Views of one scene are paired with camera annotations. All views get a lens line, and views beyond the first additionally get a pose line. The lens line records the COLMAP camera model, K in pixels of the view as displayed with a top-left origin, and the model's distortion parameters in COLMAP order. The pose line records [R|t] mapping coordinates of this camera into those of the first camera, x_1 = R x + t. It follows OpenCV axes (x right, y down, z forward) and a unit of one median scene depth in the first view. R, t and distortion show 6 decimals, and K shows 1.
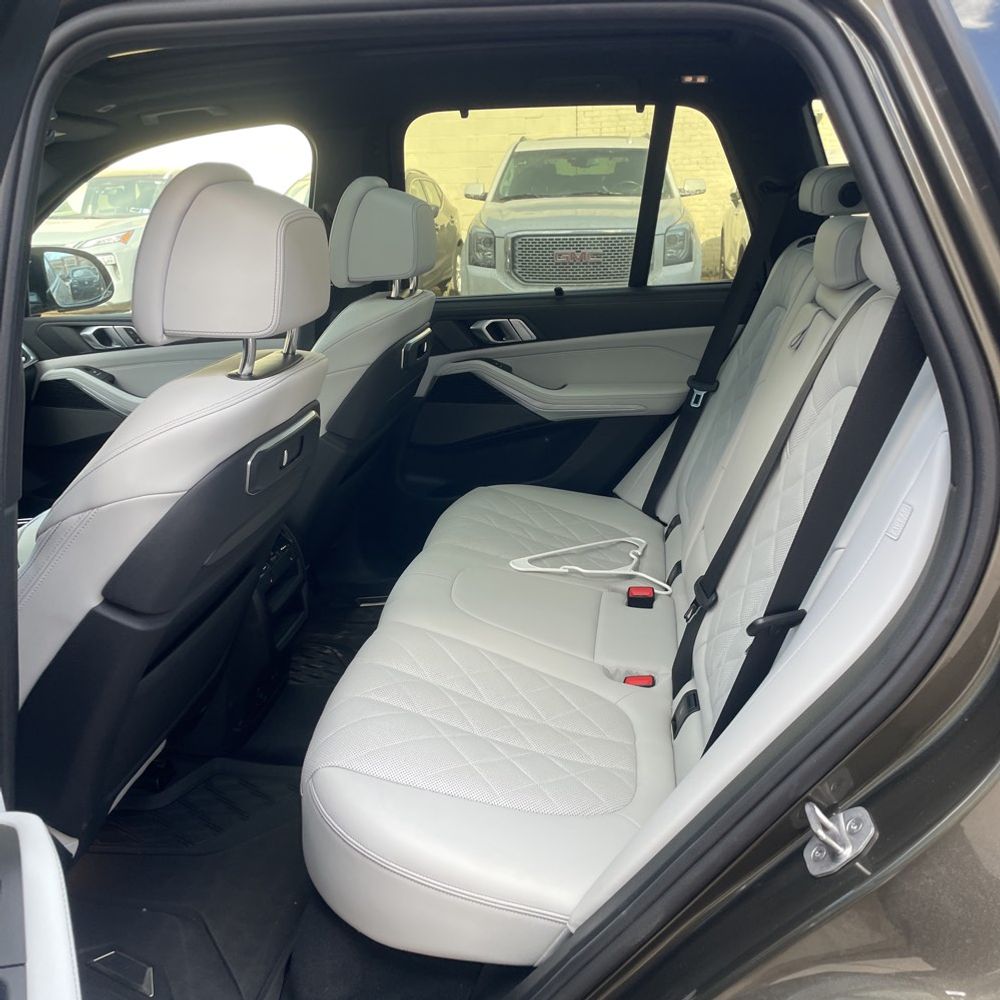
lens RADIAL K [[998.6, 0, 486.6], [0, 998.6, 511.7], [0, 0, 1]] dist [0.090067, -0.111080]
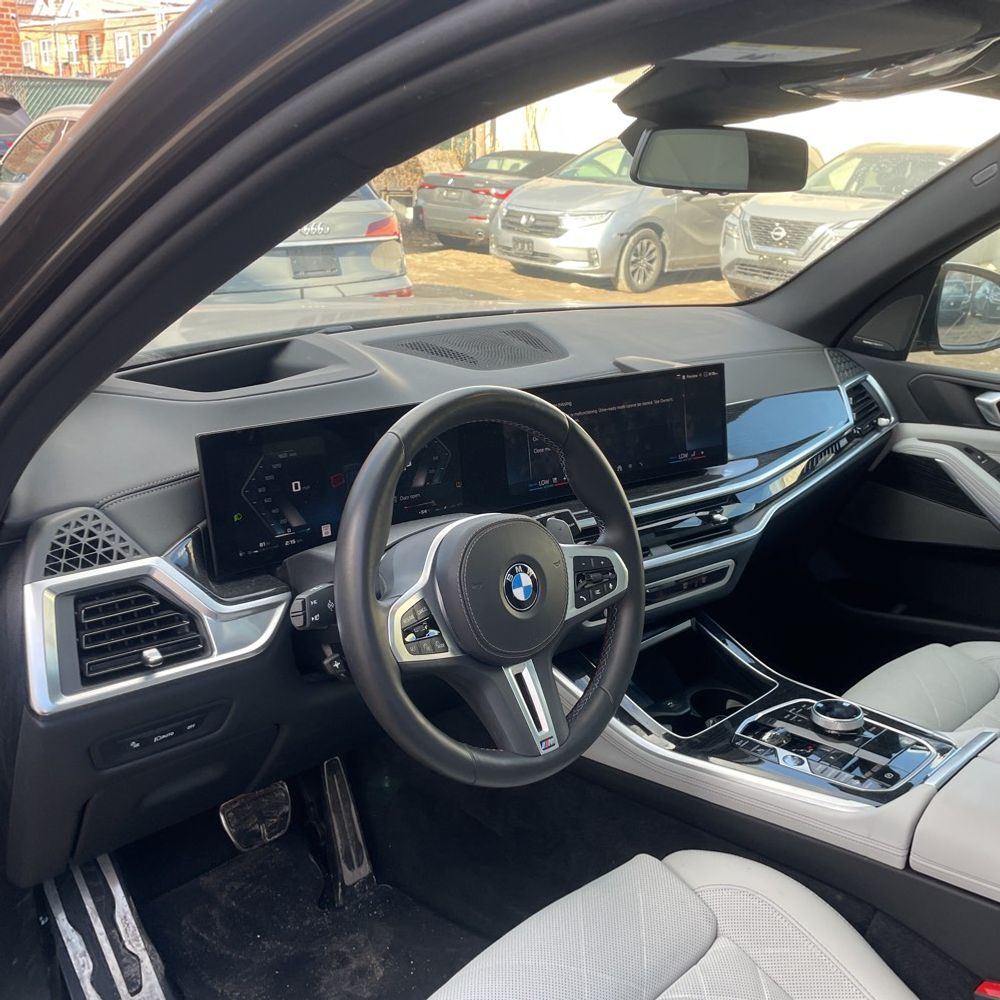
lens RADIAL K [[984.0, 0, 504.3], [0, 984.0, 513.4], [0, 0, 1]] dist [0.133710, -0.208406]
pose [[0.793569, 0.269172, -0.545706, -0.082897], [-0.254109, 0.961488, 0.104732, -0.028788], [0.552881, 0.055557, 0.831406, 0.084134]]
